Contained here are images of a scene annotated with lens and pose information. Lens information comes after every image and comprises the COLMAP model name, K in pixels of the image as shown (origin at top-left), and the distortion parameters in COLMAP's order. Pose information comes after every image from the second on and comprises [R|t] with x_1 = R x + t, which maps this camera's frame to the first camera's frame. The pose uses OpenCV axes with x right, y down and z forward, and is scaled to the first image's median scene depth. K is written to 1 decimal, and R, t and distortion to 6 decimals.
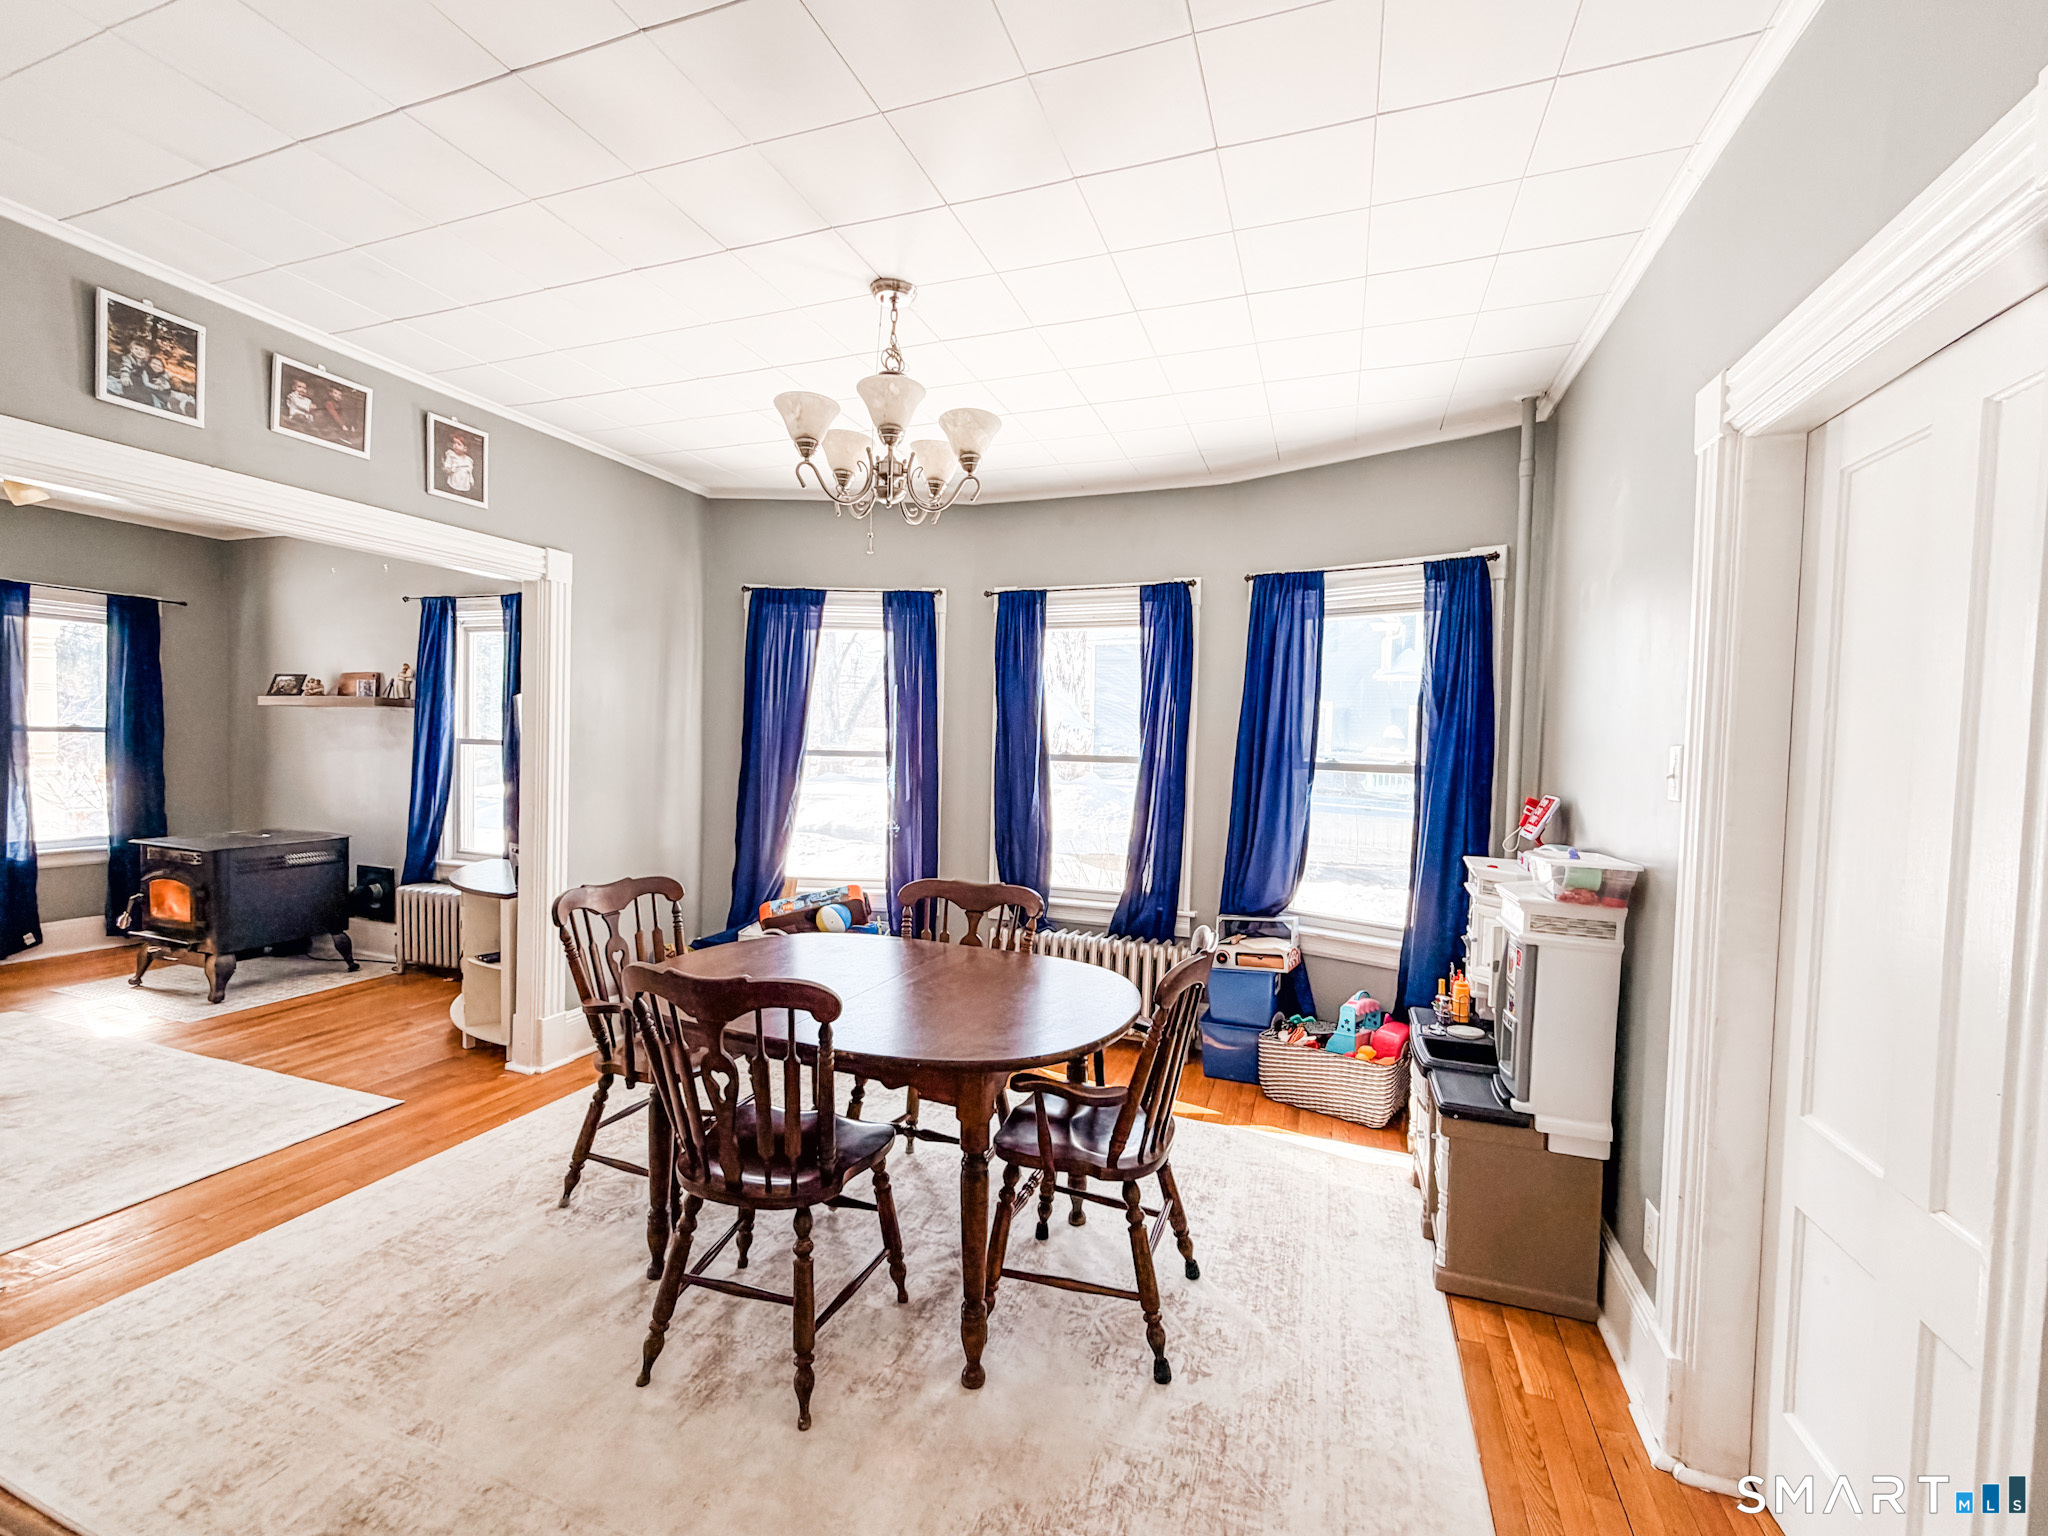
lens RADIAL K [[864.8, 0, 1030.4], [0, 864.8, 765.1], [0, 0, 1]] dist [0.000981, 0.000699]
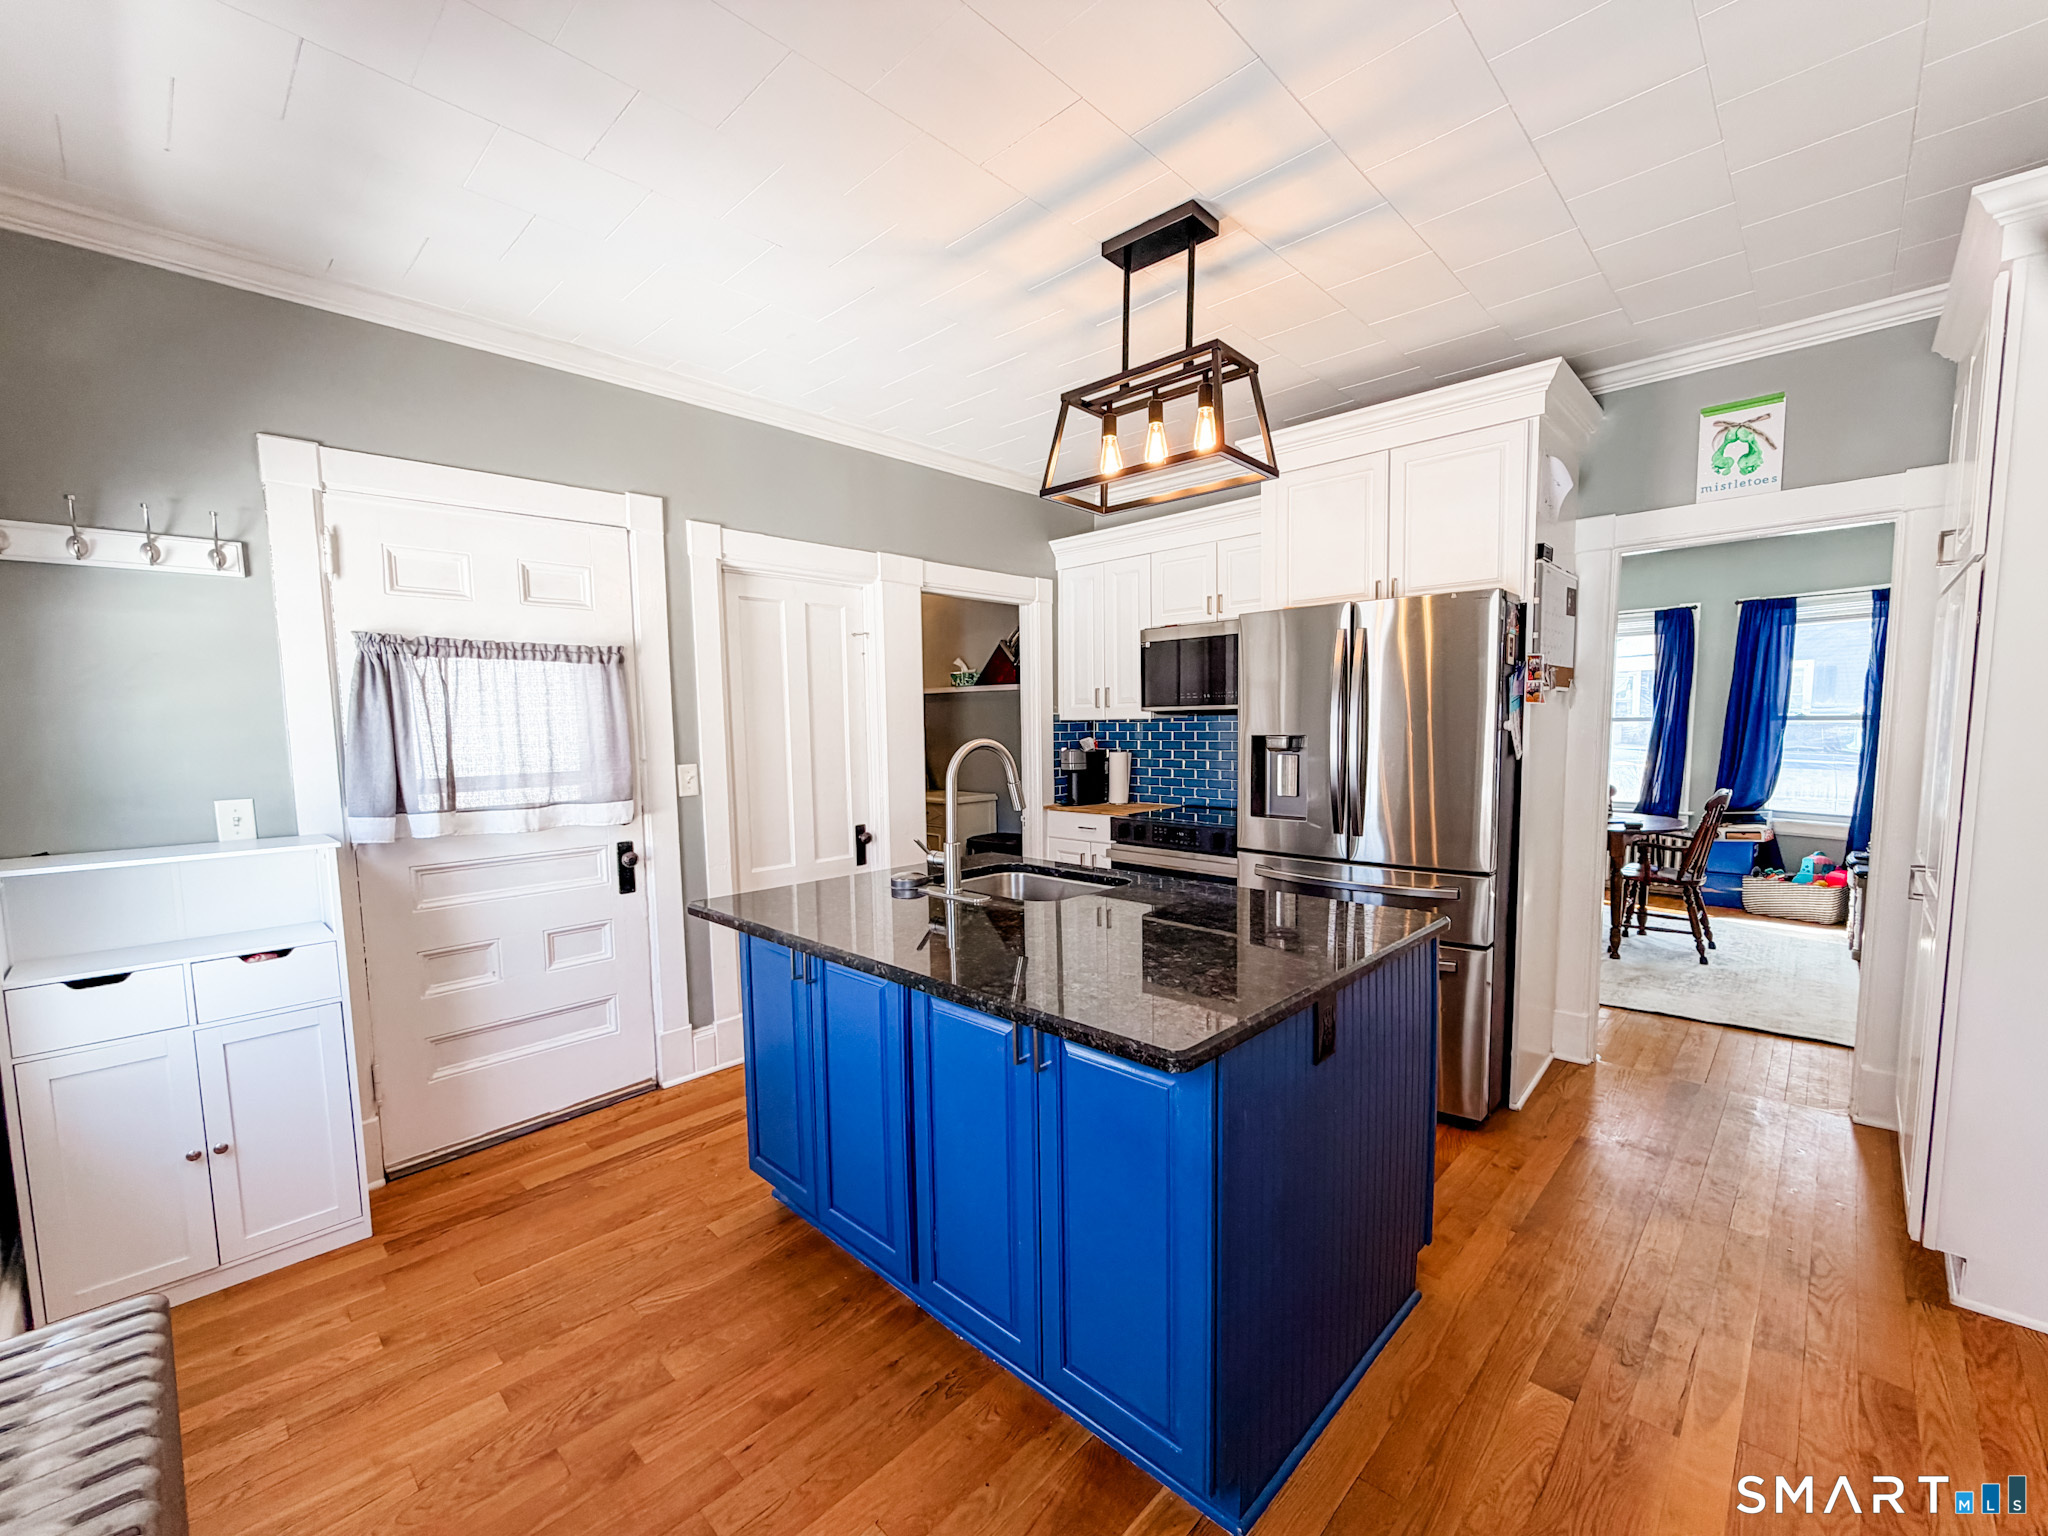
lens RADIAL K [[864.8, 0, 1053.8], [0, 864.8, 789.4], [0, 0, 1]] dist [0.000981, 0.000699]
pose [[0.927724, -0.006693, -0.373208, -0.342987], [0.028072, 0.998259, 0.051879, 0.011724], [0.372211, -0.058606, 0.926296, -1.030668]]
